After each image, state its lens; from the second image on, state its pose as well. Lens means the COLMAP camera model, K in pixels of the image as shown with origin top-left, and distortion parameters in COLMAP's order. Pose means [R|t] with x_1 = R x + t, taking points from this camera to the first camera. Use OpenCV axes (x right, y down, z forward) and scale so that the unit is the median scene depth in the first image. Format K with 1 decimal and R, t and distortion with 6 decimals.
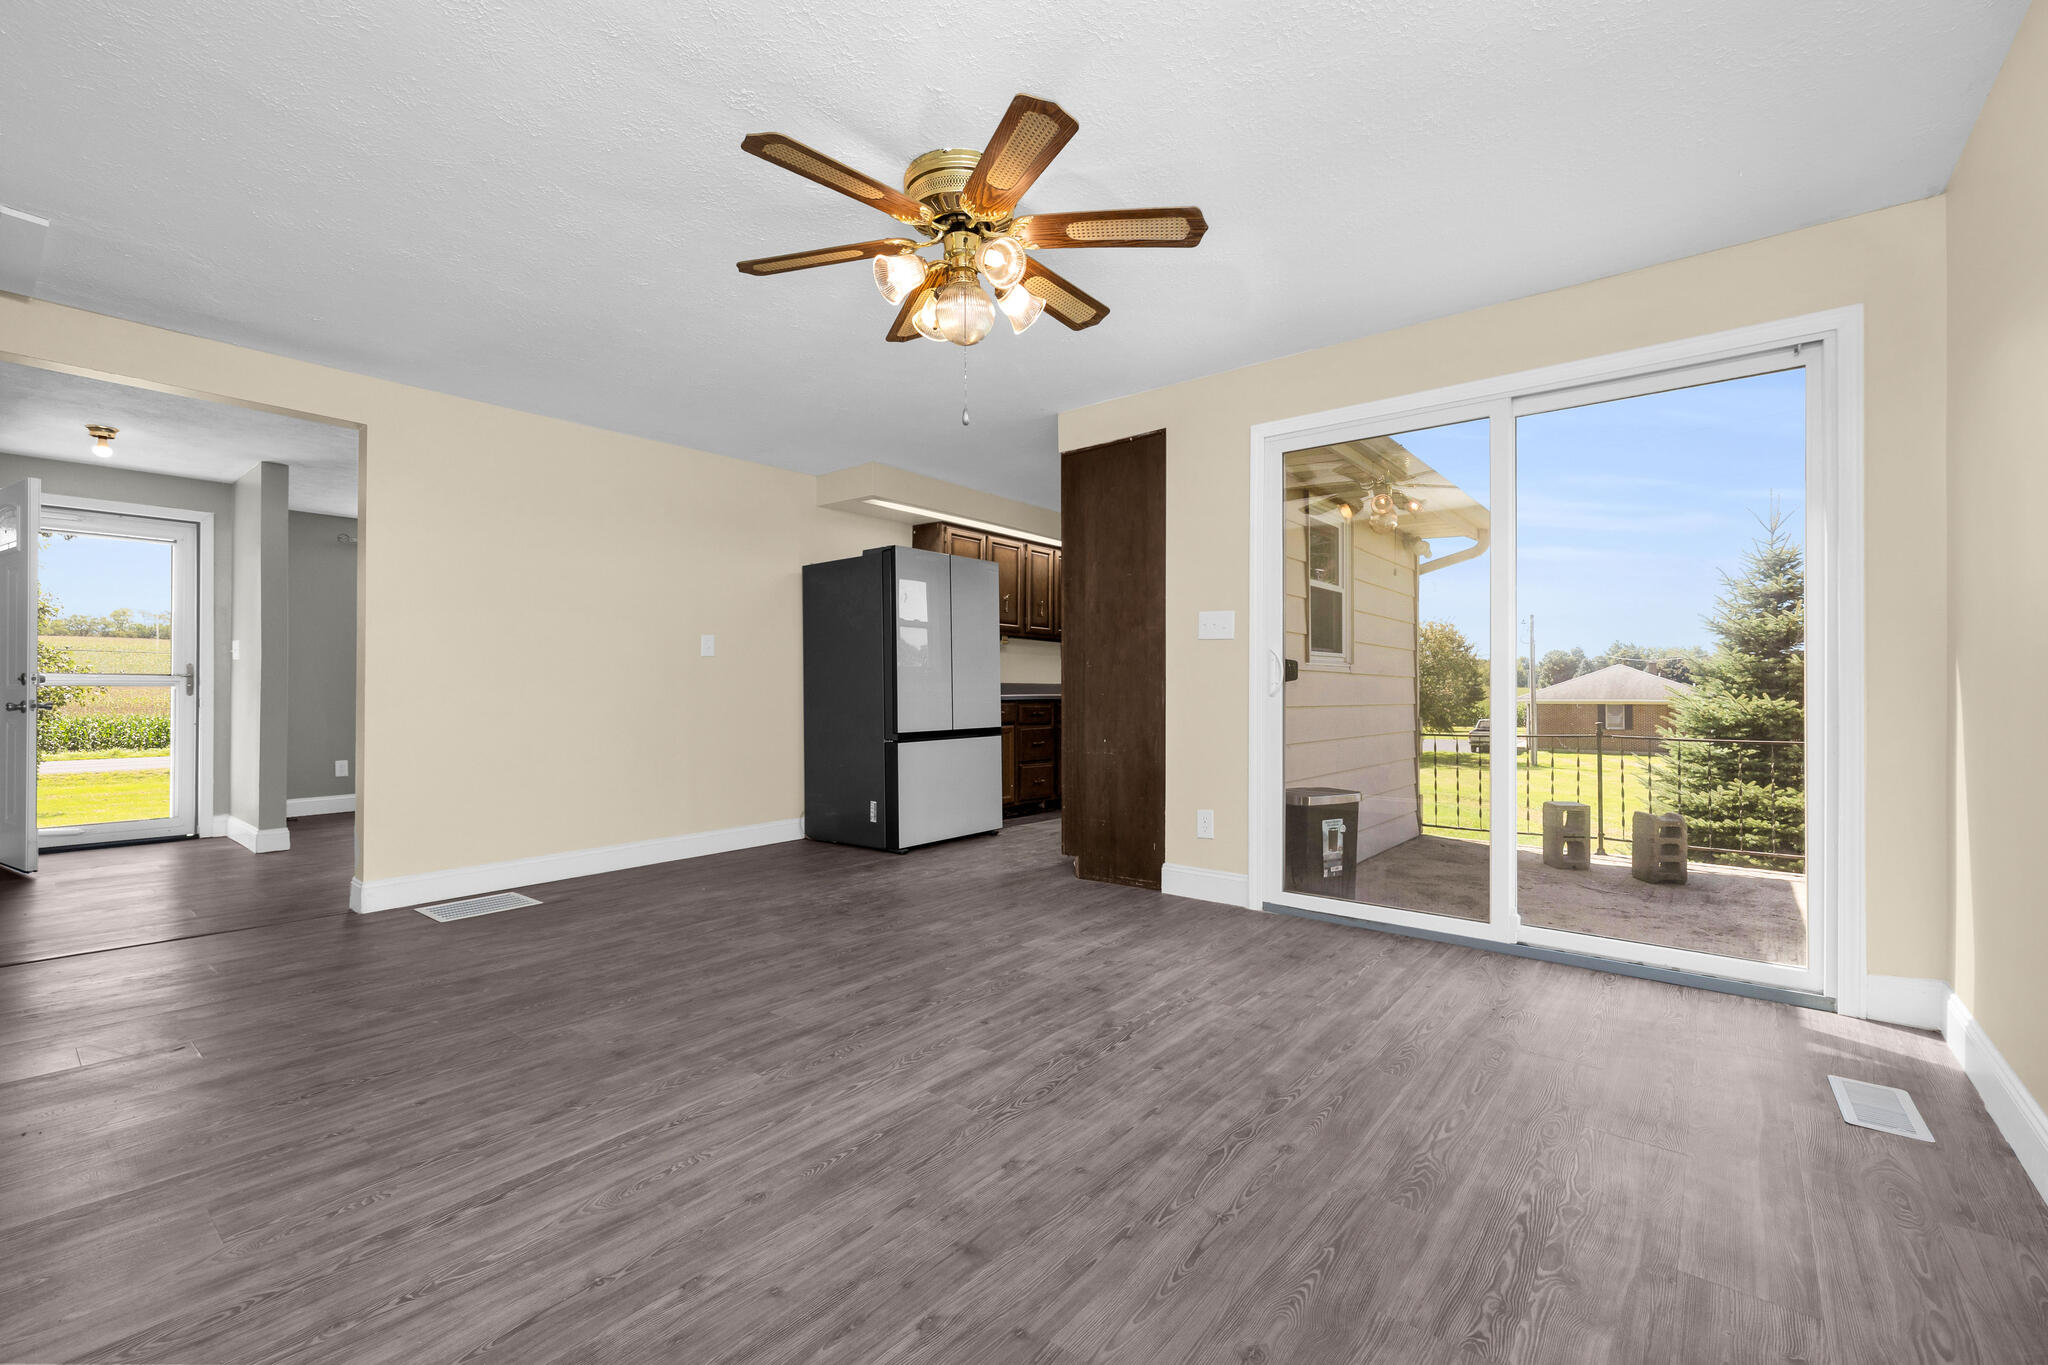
lens RADIAL K [[858.9, 0, 1024.0], [0, 858.9, 682.5], [0, 0, 1]] dist [0.002559, 0.000316]
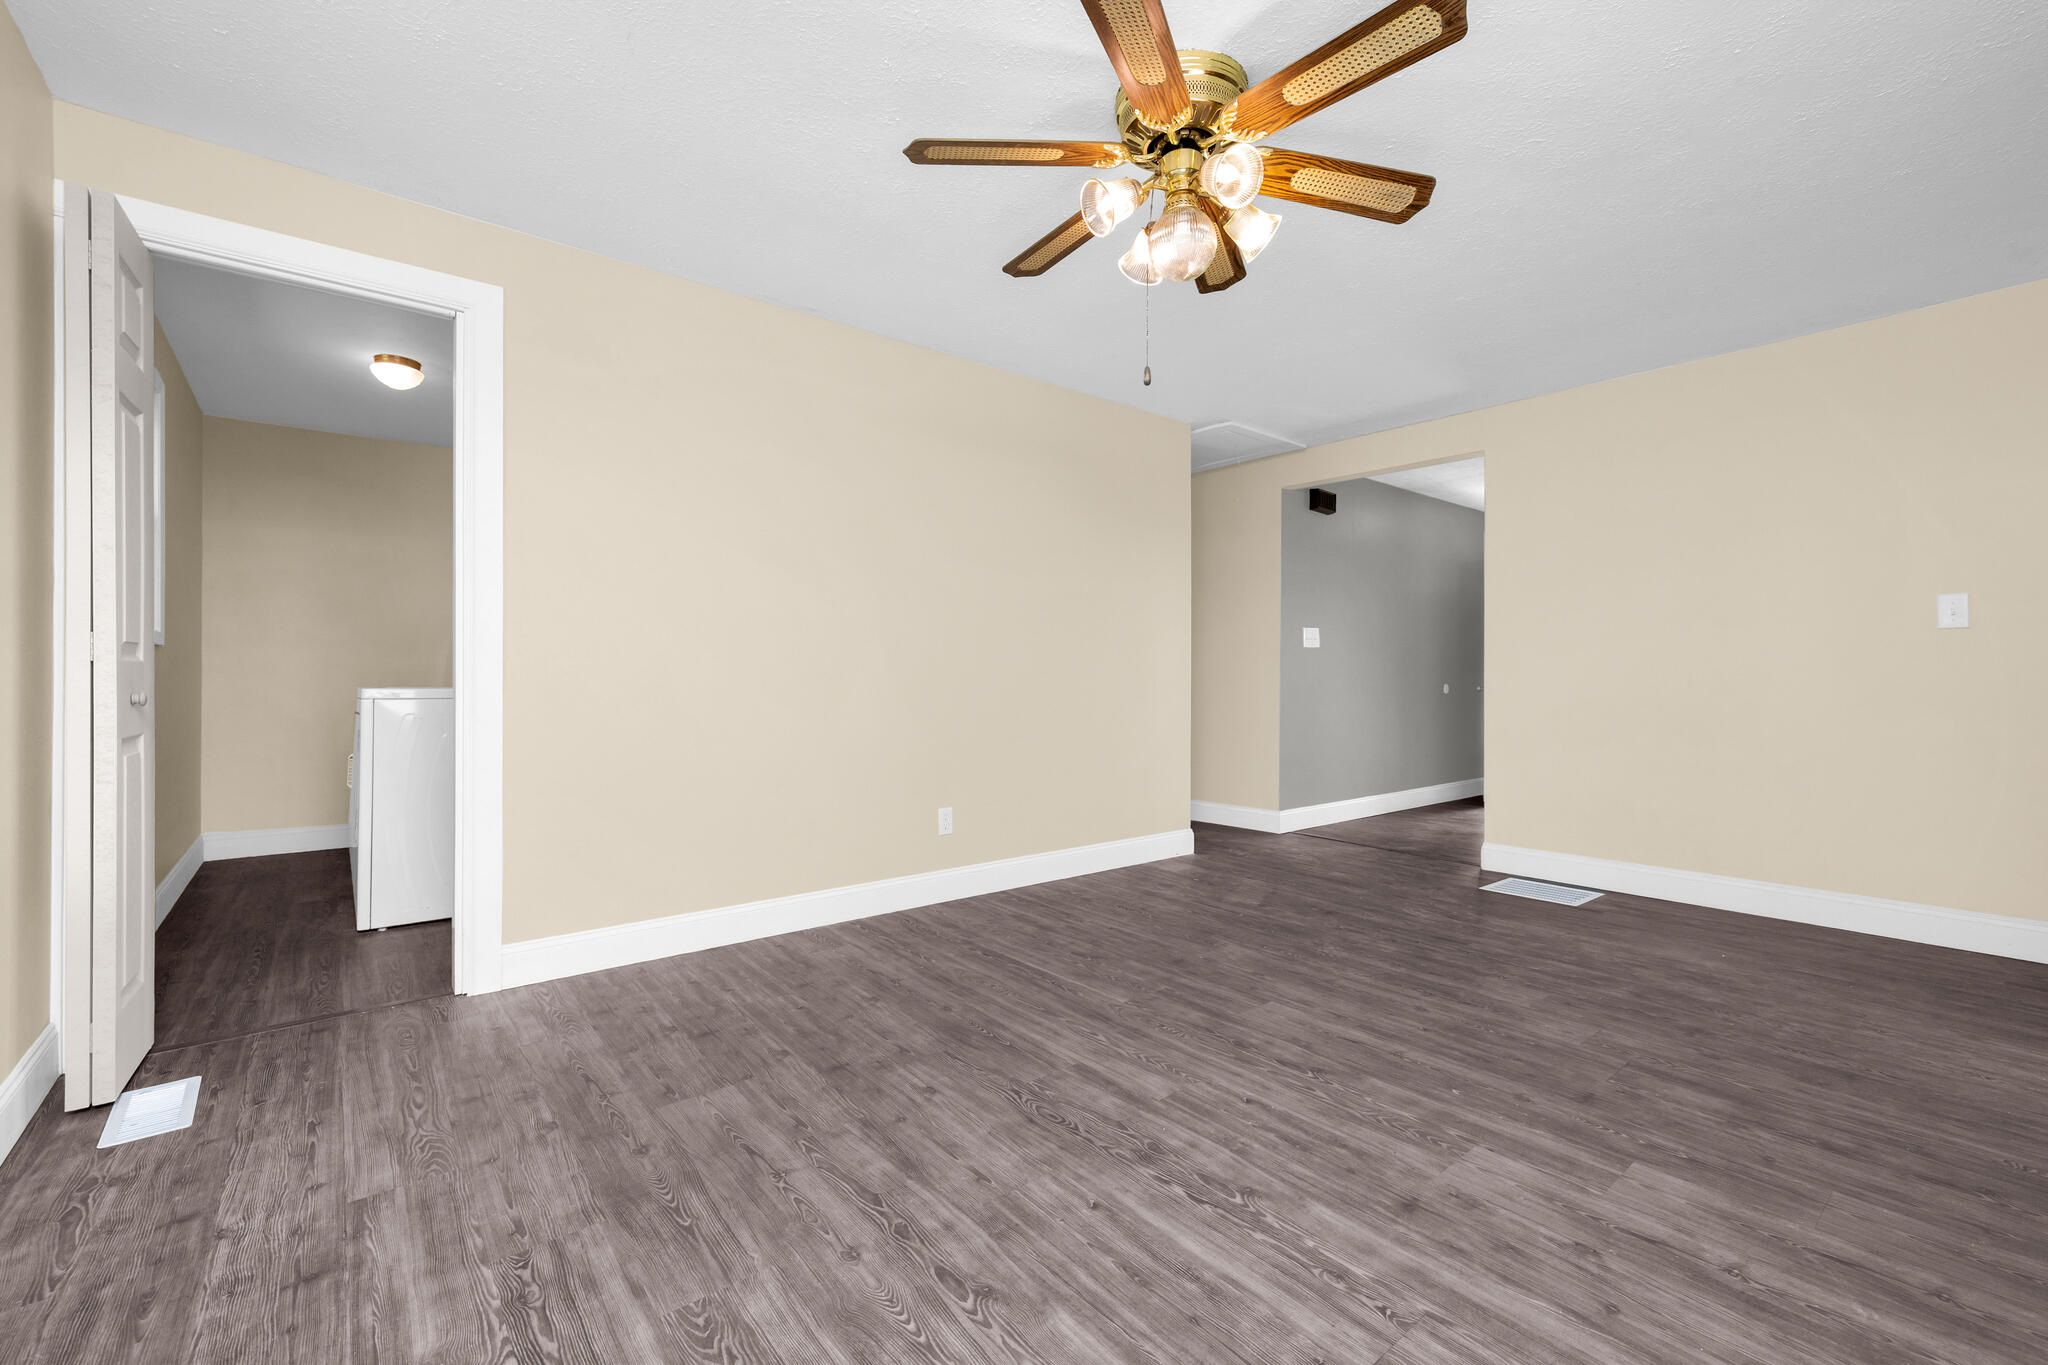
lens RADIAL K [[858.9, 0, 1024.0], [0, 858.9, 682.5], [0, 0, 1]] dist [0.002559, 0.000316]
pose [[-0.201296, 0.007446, -0.979502, 0.817199], [0.002247, 0.999972, 0.007140, 0.008201], [0.979528, -0.000764, -0.201307, 1.027942]]
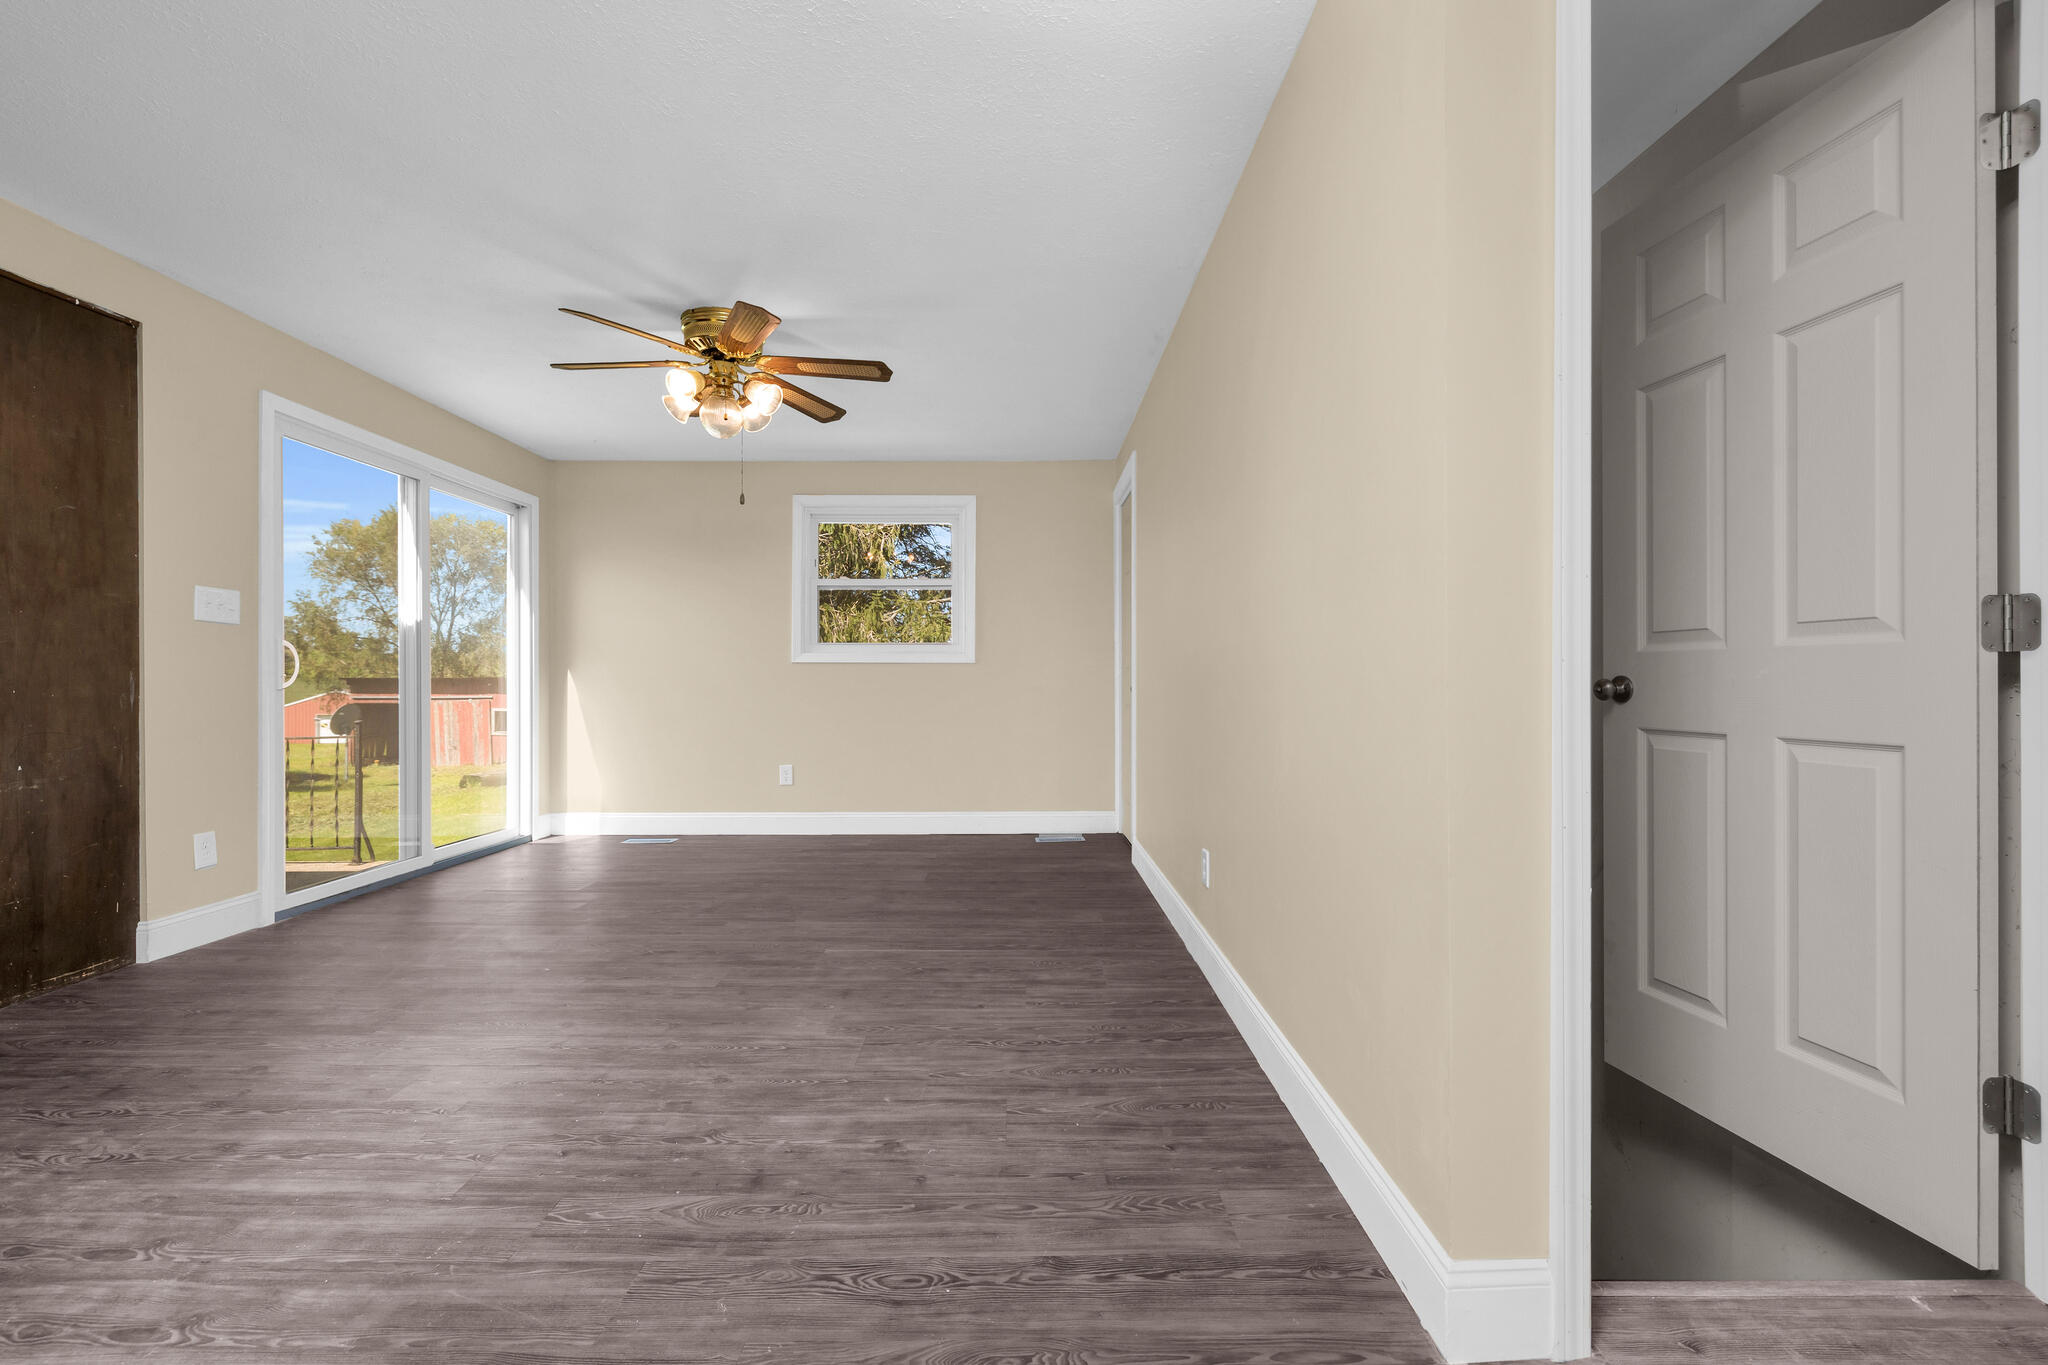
lens RADIAL K [[858.9, 0, 1024.0], [0, 858.9, 682.5], [0, 0, 1]] dist [0.002559, 0.000316]
pose [[-0.638184, 0.006350, 0.769858, -1.500127], [0.002848, 0.999979, -0.005887, 0.023315], [-0.769878, -0.001565, -0.638189, 1.540141]]
